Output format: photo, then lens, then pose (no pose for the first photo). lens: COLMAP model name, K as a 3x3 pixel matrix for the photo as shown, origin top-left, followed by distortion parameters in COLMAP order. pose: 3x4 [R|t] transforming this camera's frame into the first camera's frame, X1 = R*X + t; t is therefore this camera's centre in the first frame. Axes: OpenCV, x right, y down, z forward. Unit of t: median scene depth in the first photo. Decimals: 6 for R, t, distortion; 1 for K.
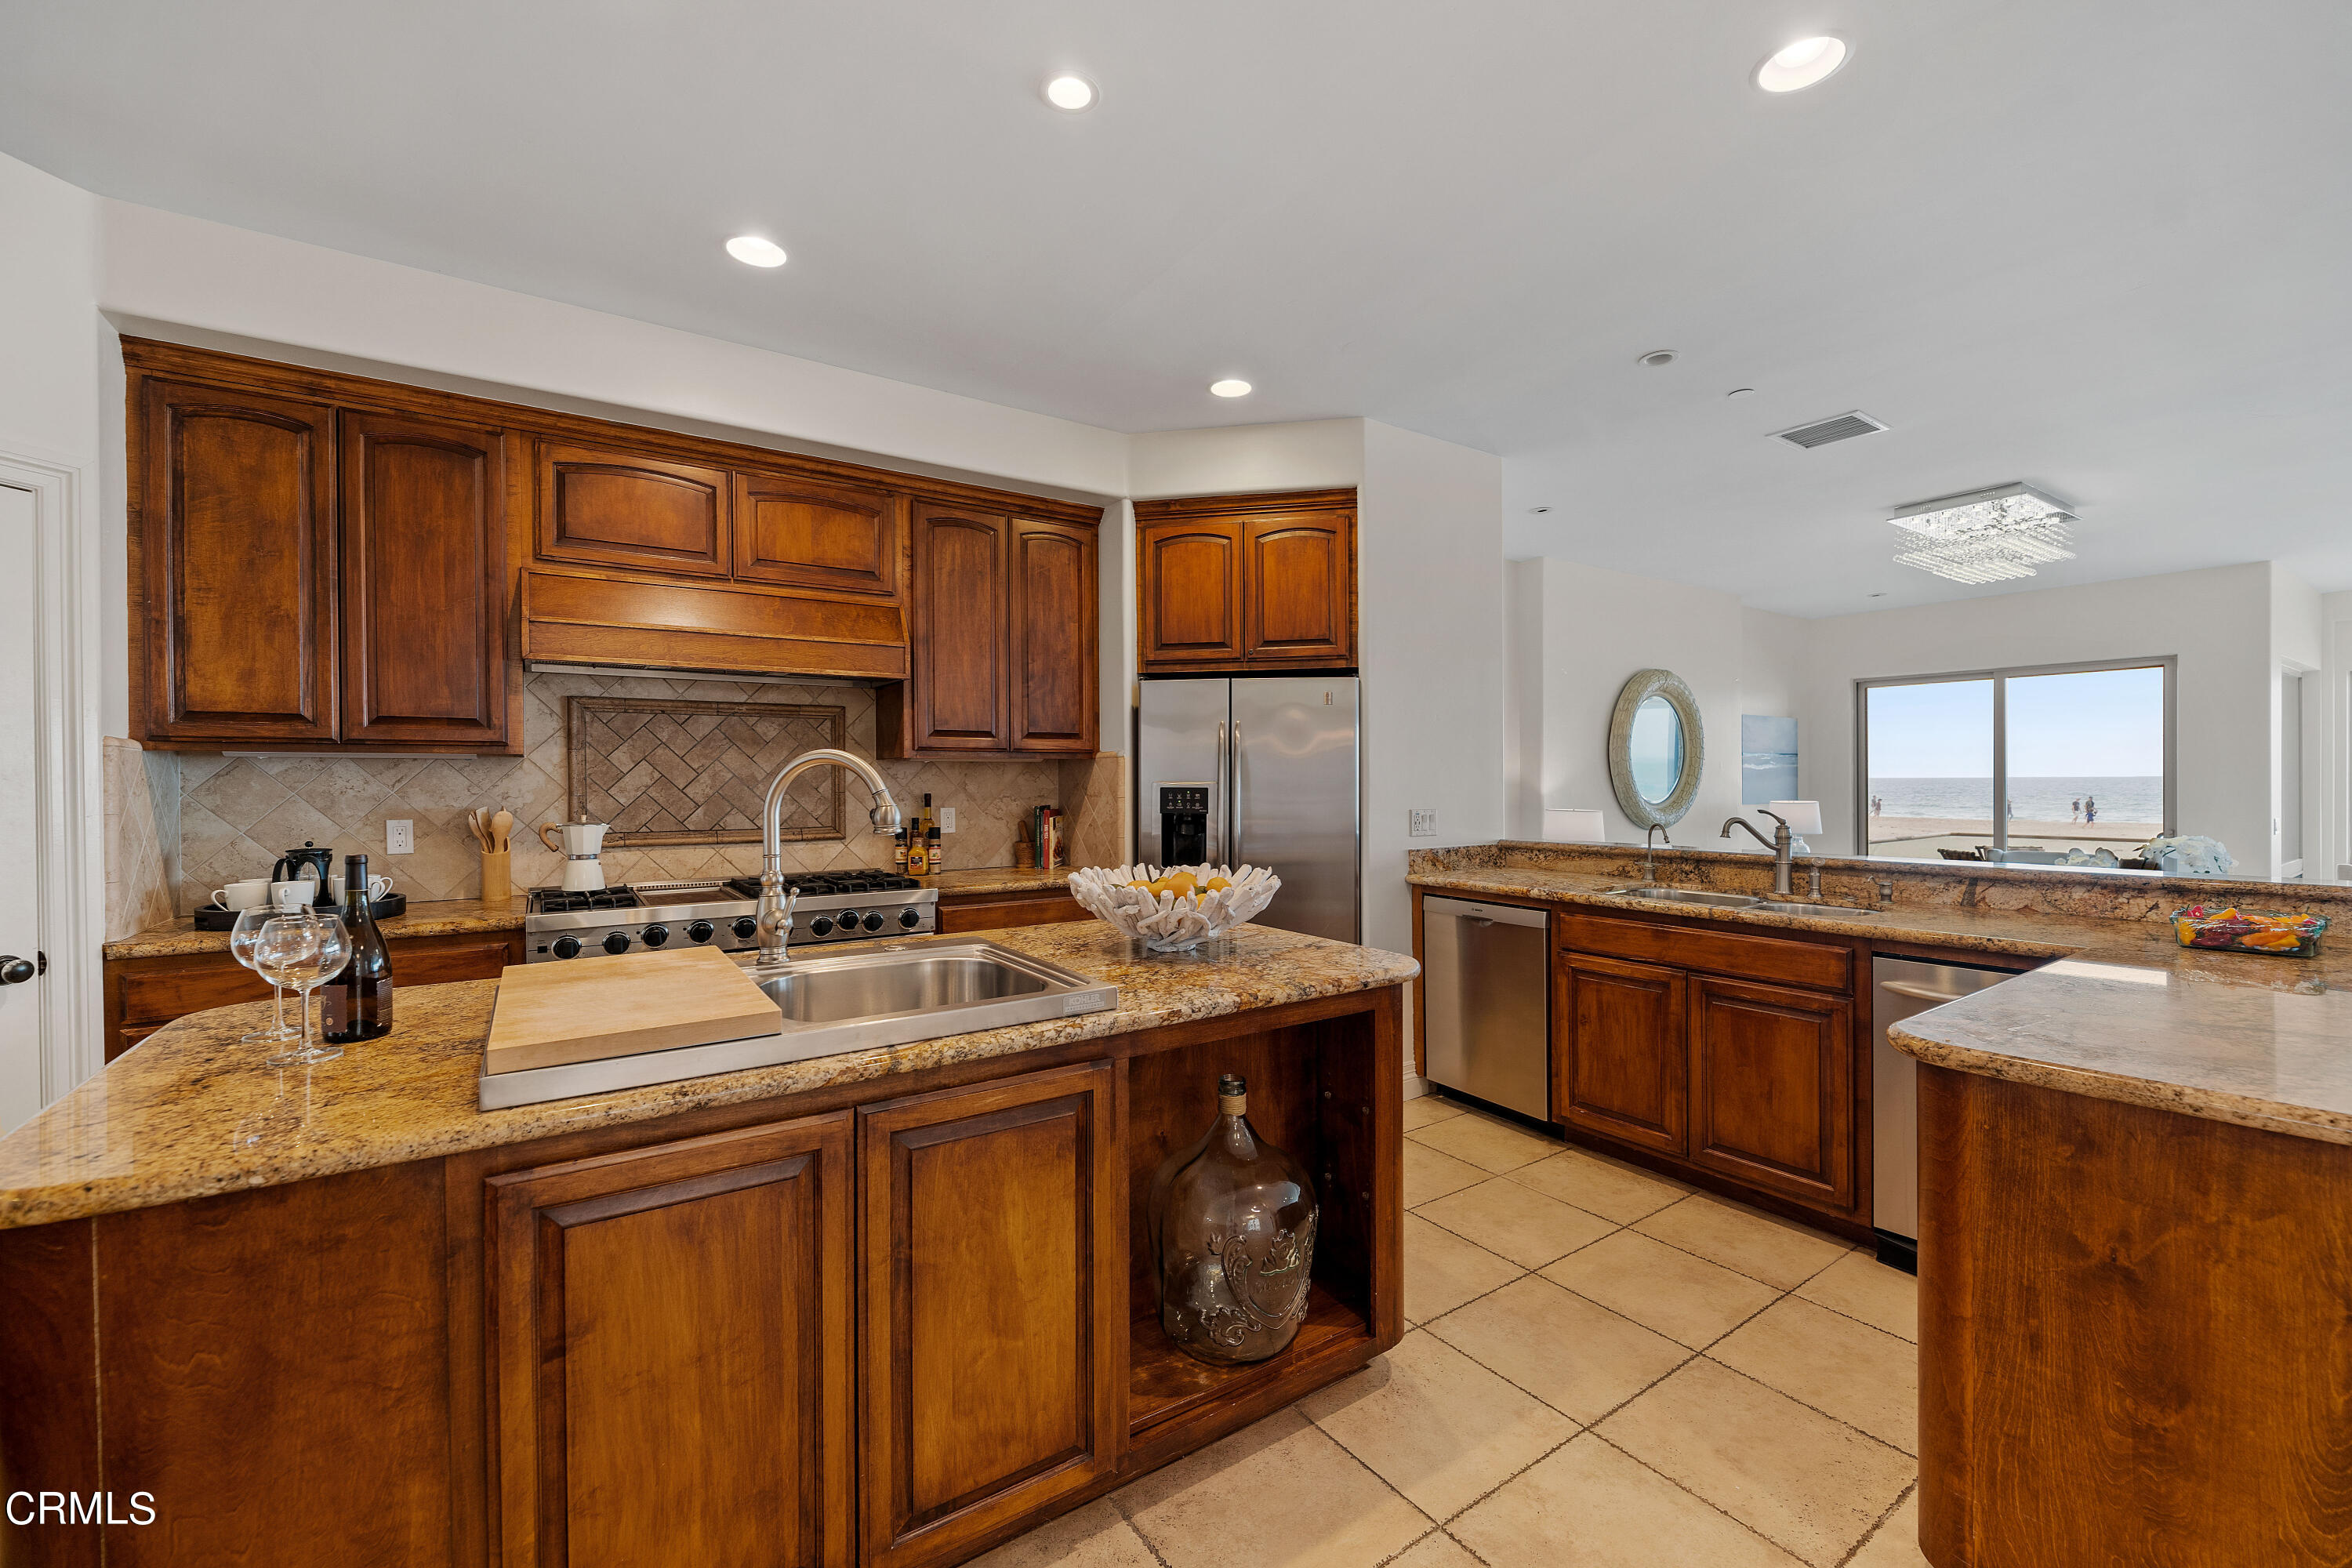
lens RADIAL K [[949.5, 0, 1184.5], [0, 949.5, 786.5], [0, 0, 1]] dist [0.002405, -0.004406]
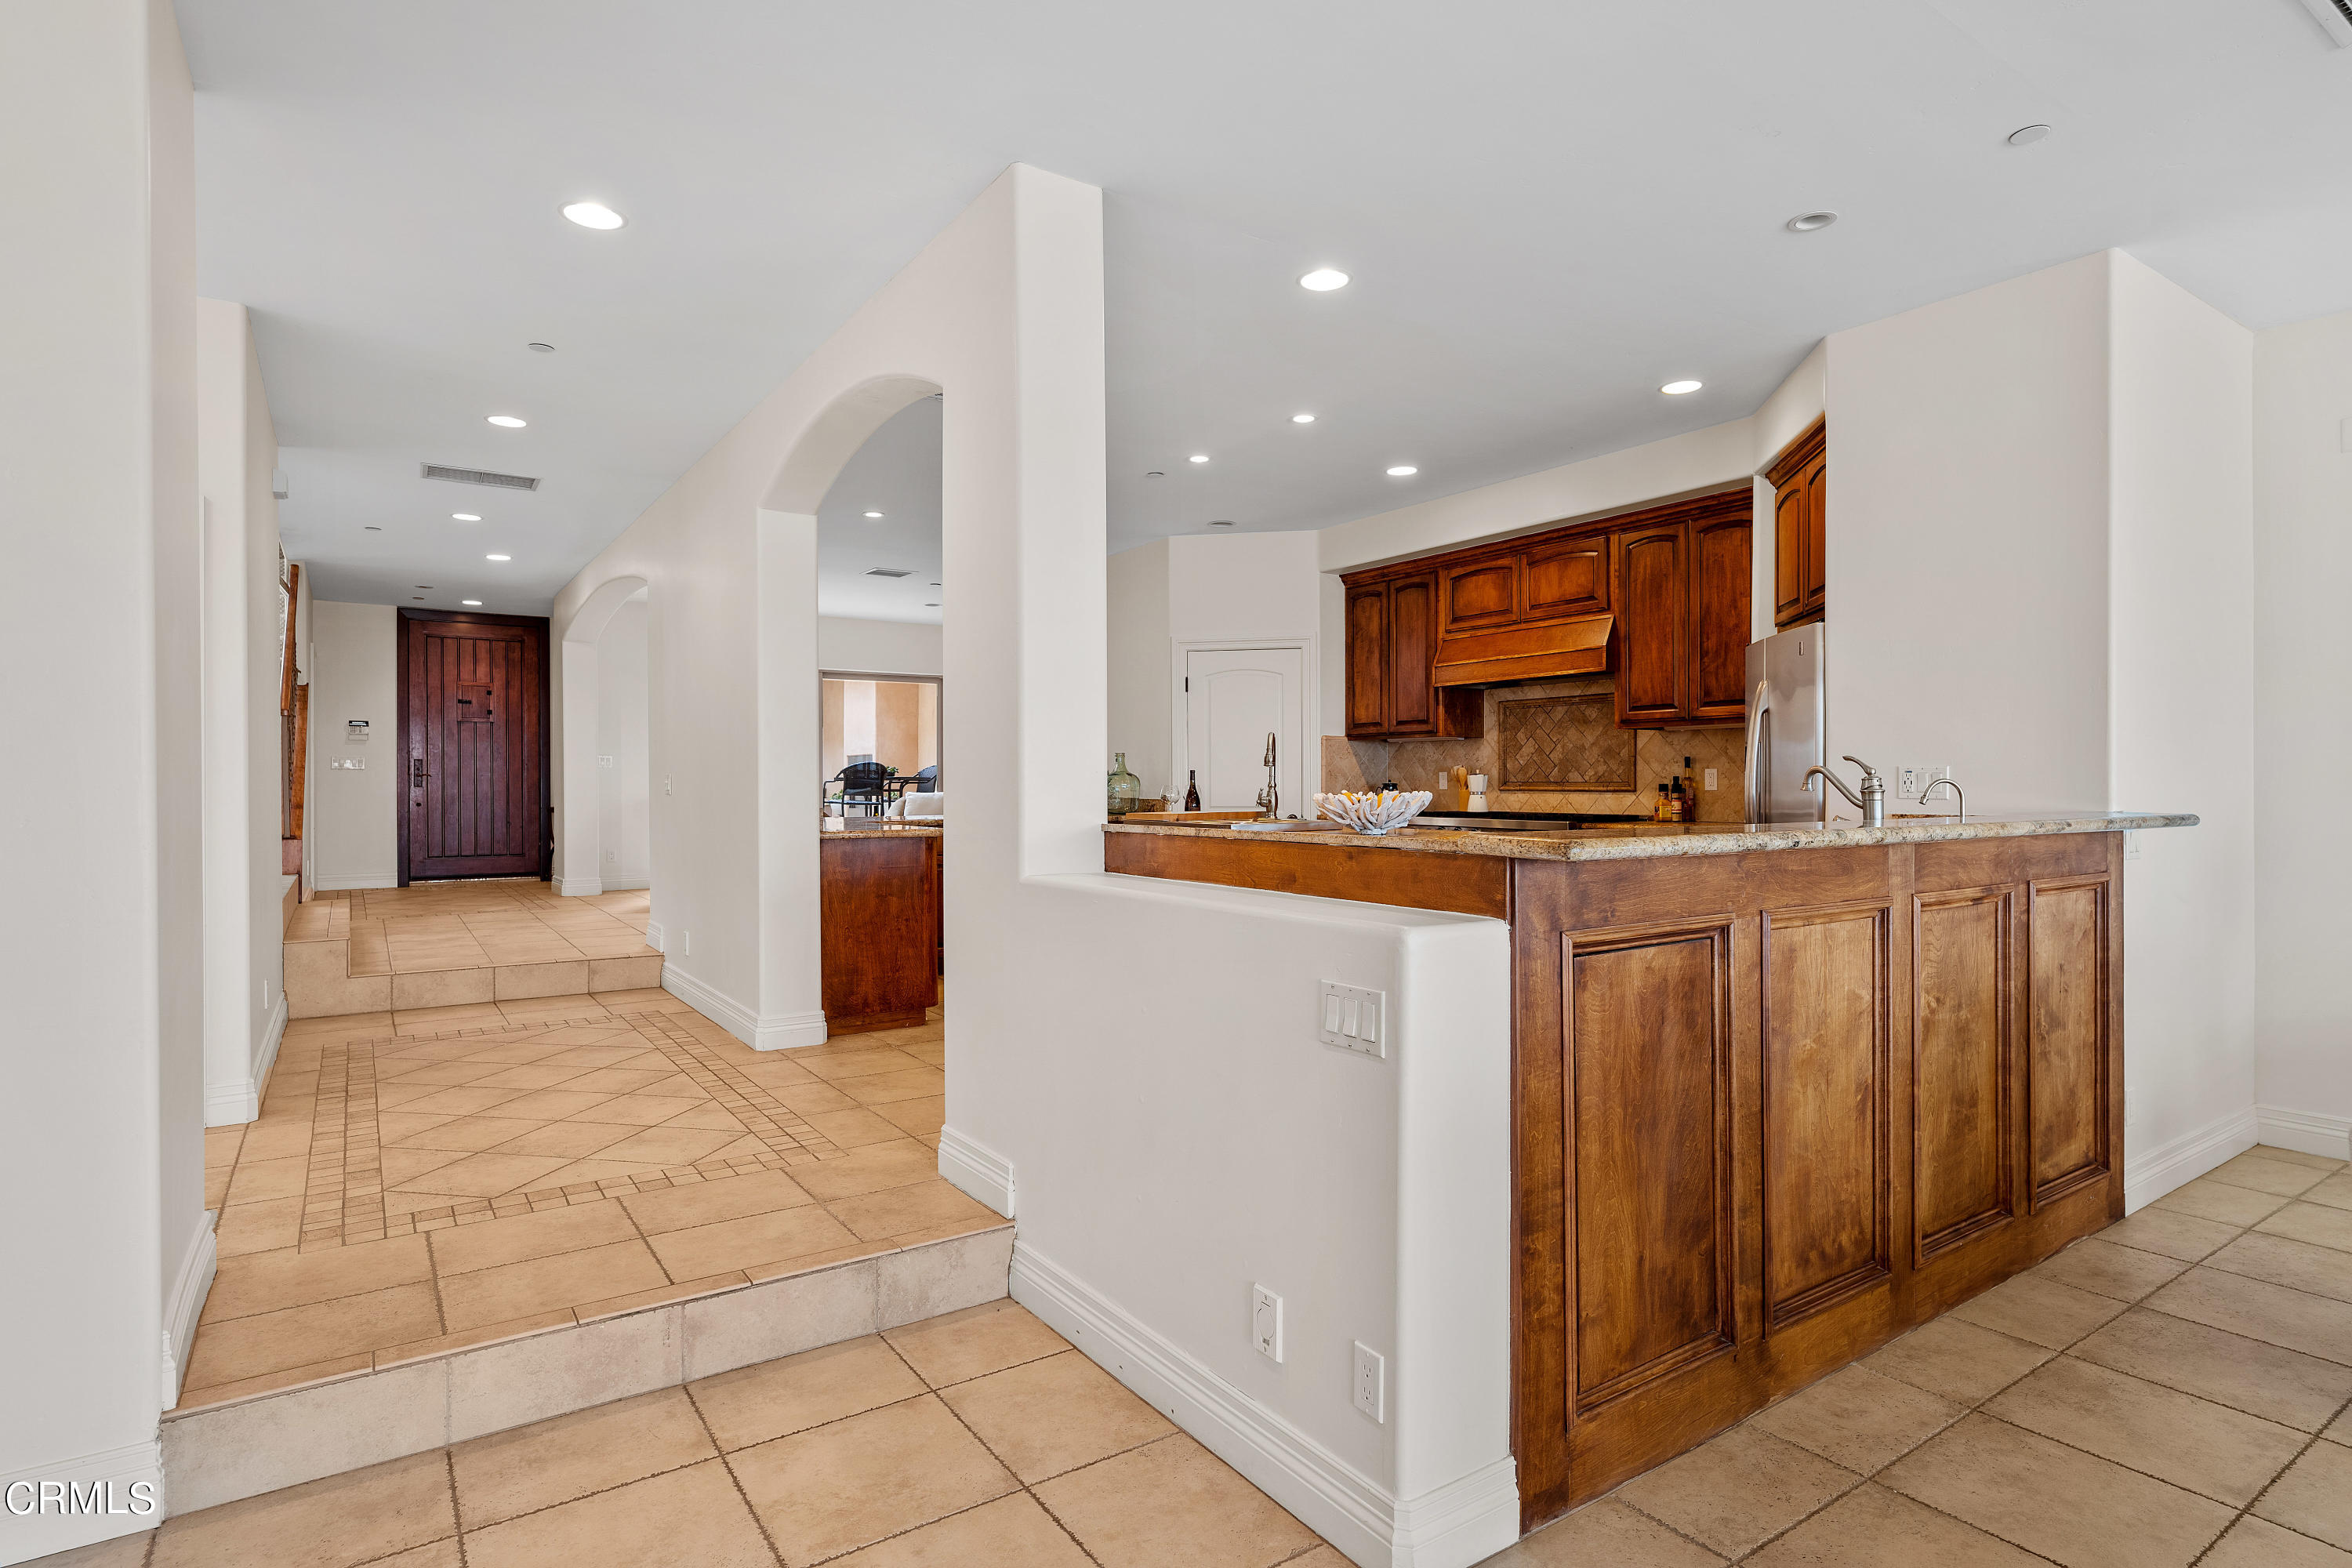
lens RADIAL K [[1205.2, 0, 1184.0], [0, 1205.2, 786.4], [0, 0, 1]] dist [-0.001606, -0.000130]
pose [[-0.000911, 0.008261, -0.999965, 1.427641], [-0.004489, 0.999956, 0.008265, 0.040113], [0.999990, 0.004497, -0.000874, 0.404674]]
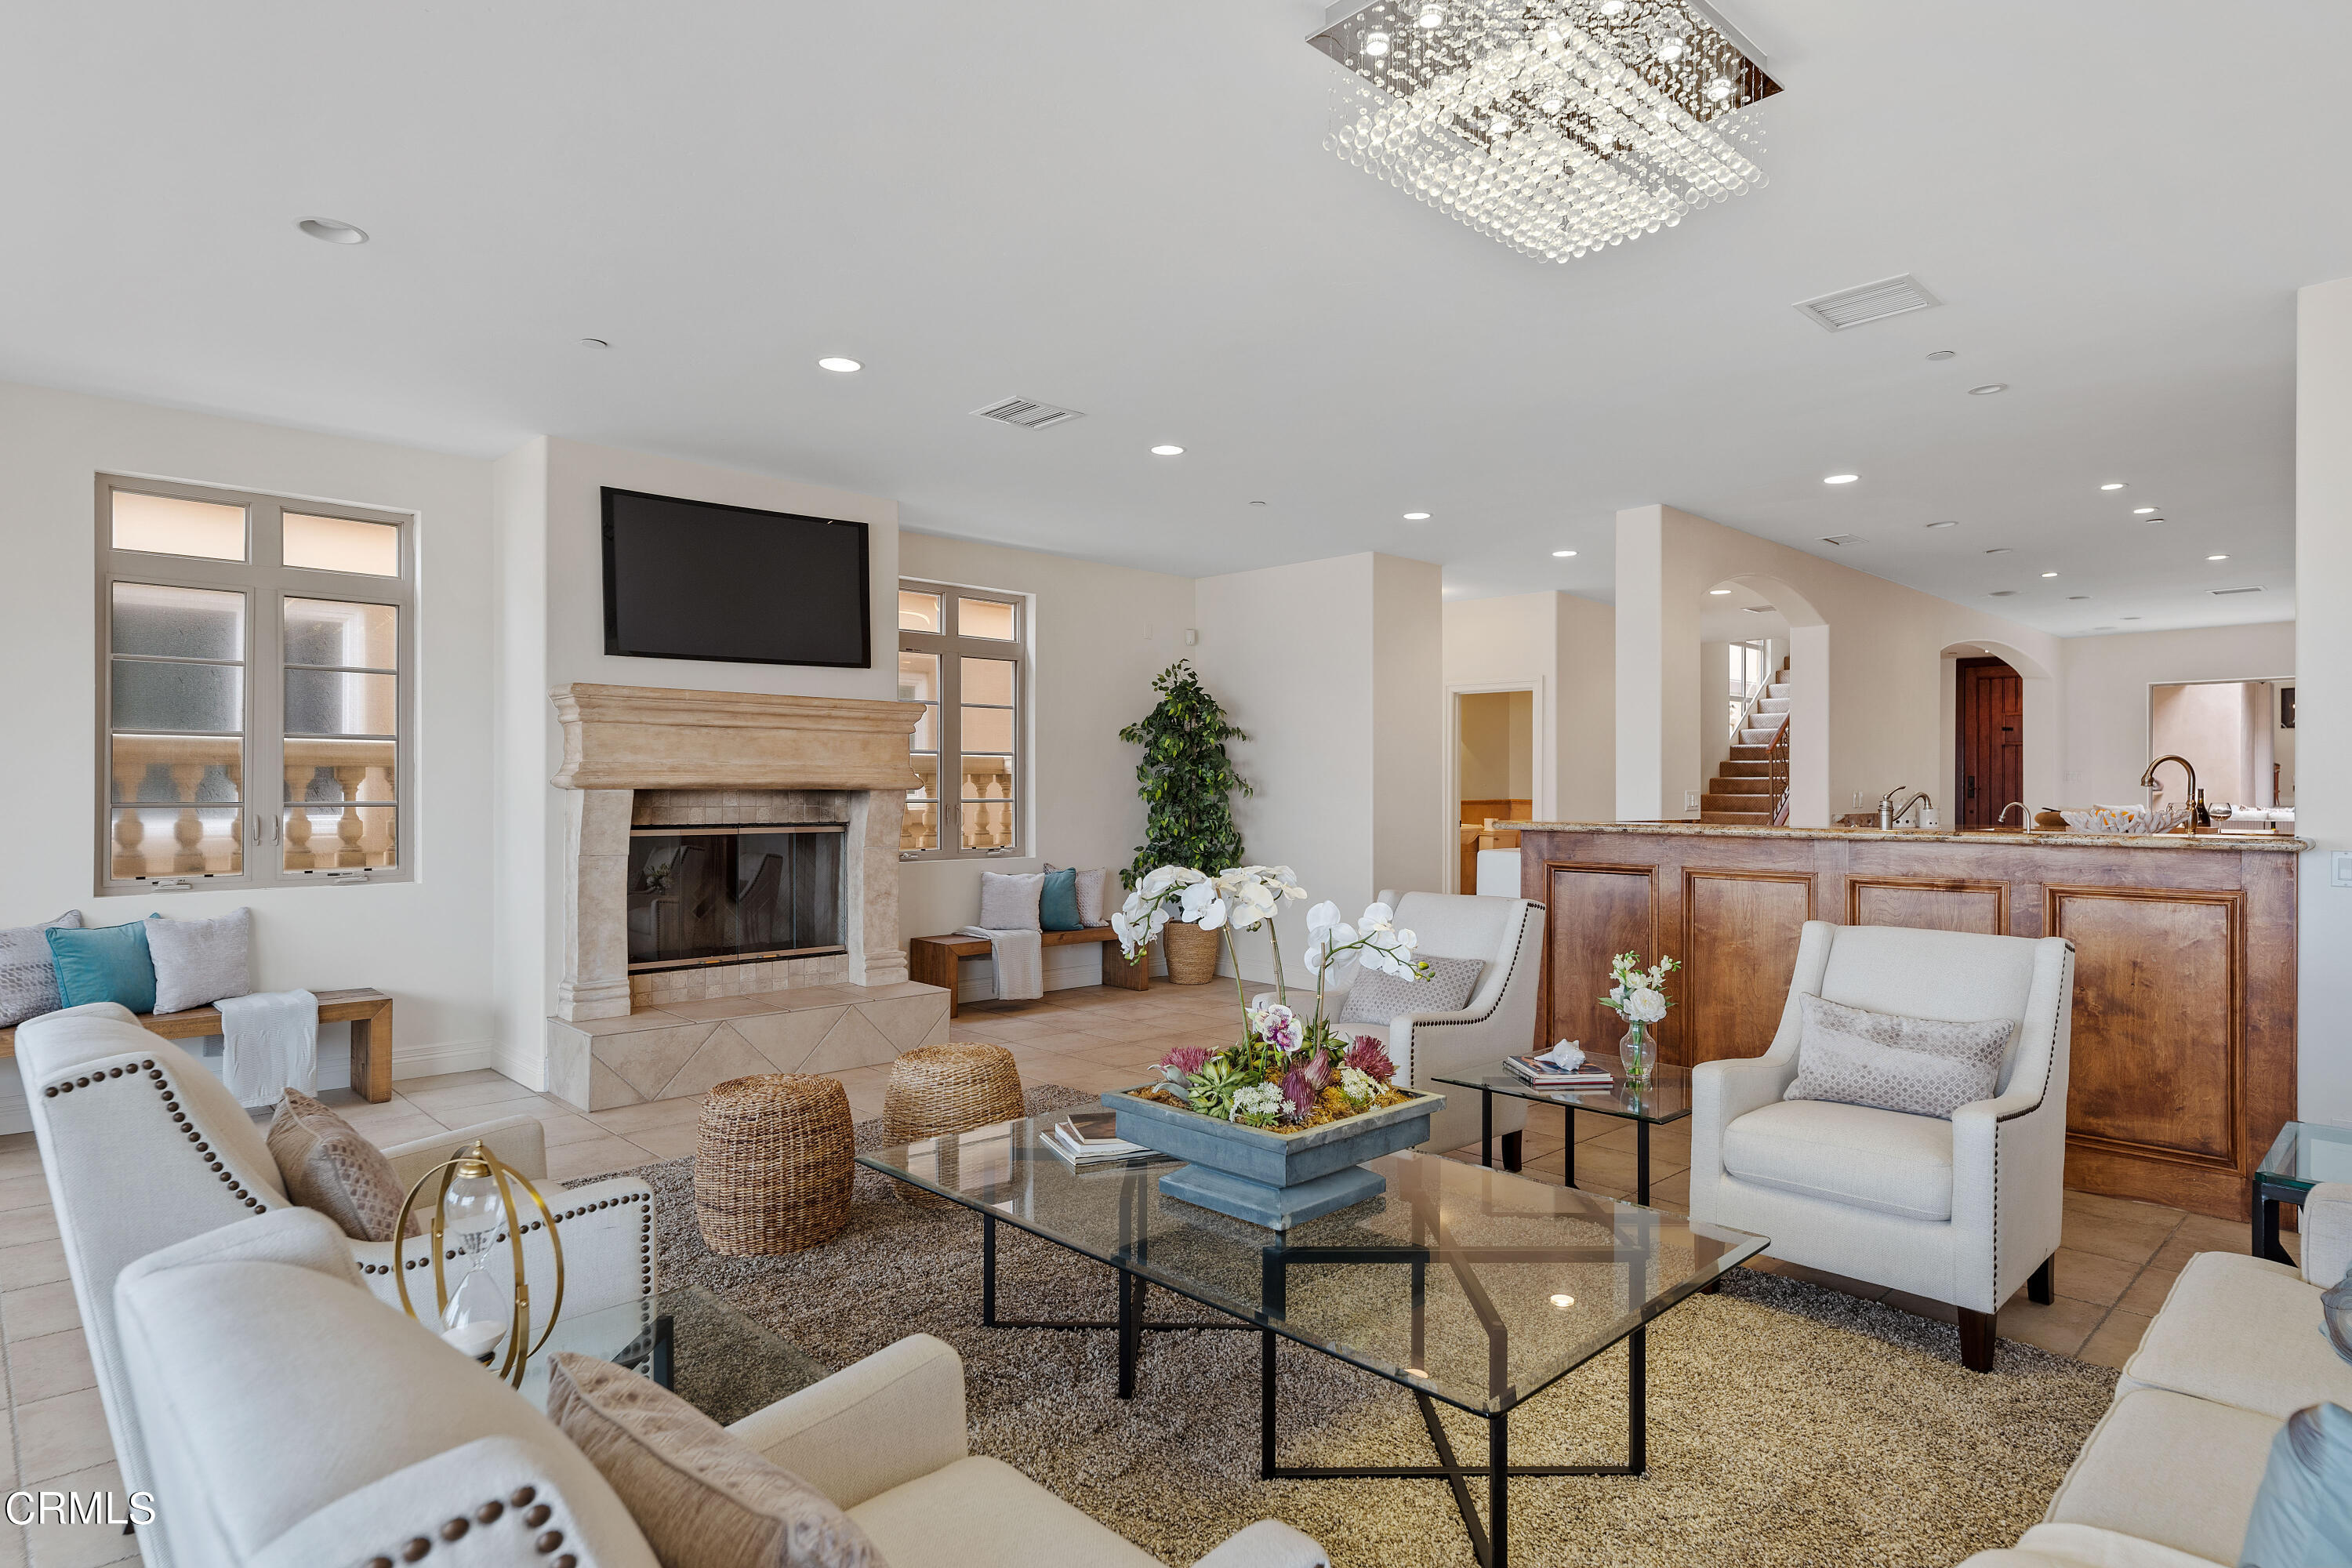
lens RADIAL K [[1268.7, 0, 1176.0], [0, 1268.7, 784.0], [0, 0, 1]] dist [0.000636, -0.000296]
pose [[-0.984850, 0.001118, -0.173404, 1.566363], [0.000622, 0.999996, 0.002916, 0.015859], [0.173407, 0.002764, -0.984846, 2.122680]]
